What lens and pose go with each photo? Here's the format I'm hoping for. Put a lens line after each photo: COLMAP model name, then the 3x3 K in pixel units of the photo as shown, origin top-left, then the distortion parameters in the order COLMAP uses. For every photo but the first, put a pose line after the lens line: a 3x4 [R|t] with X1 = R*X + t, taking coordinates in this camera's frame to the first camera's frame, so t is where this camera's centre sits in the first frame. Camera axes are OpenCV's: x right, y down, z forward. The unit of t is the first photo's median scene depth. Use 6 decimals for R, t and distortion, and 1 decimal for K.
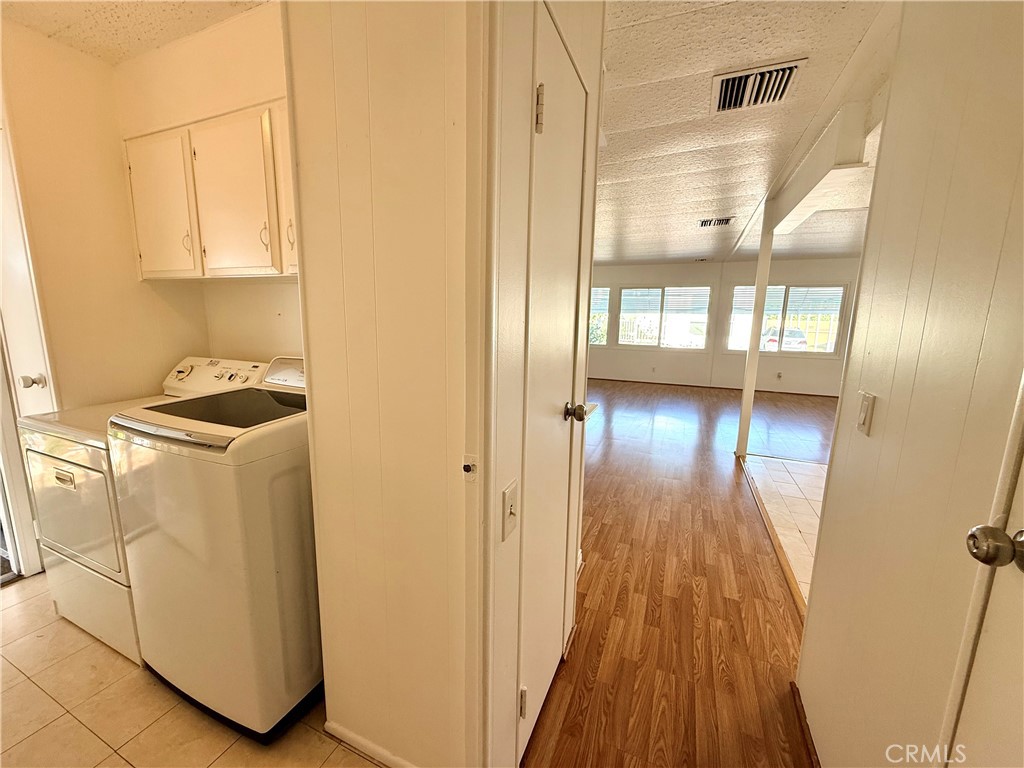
lens RADIAL K [[406.3, 0, 505.4], [0, 406.3, 385.9], [0, 0, 1]] dist [-0.000434, 0.000078]
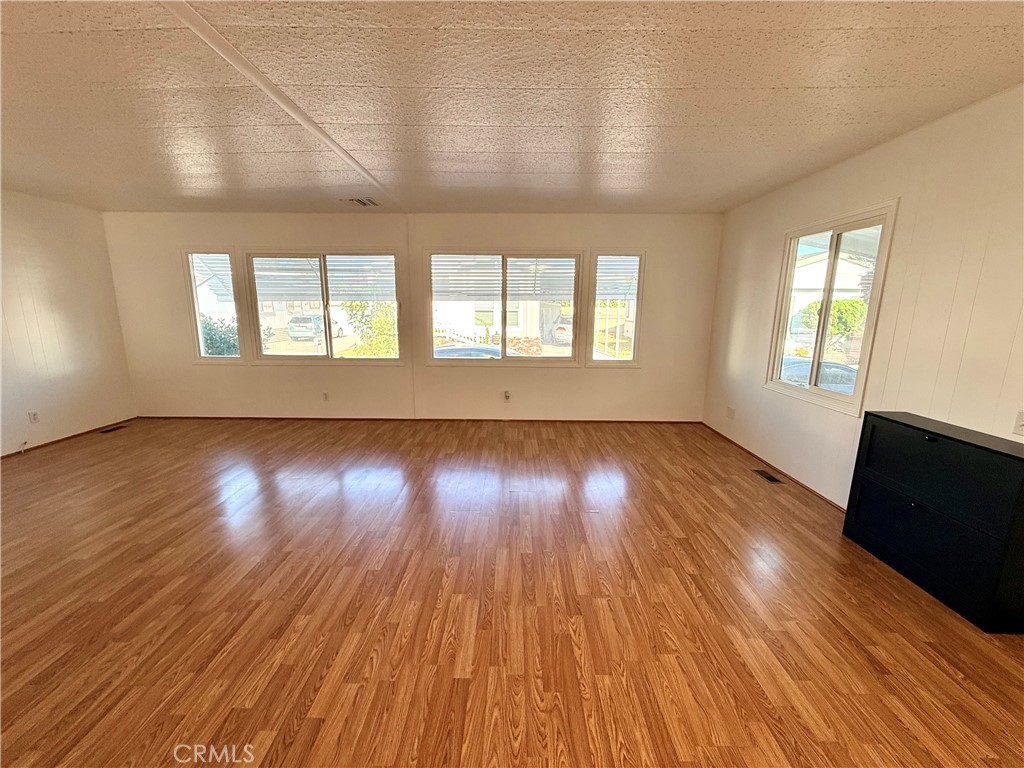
lens RADIAL K [[406.3, 0, 512.0], [0, 406.3, 383.6], [0, 0, 1]] dist [-0.000434, 0.000078]
pose [[0.917963, -0.086082, 0.387213, 0.414557], [0.078021, 0.996283, 0.036521, -0.064577], [-0.388917, -0.003315, 0.921267, 0.382279]]
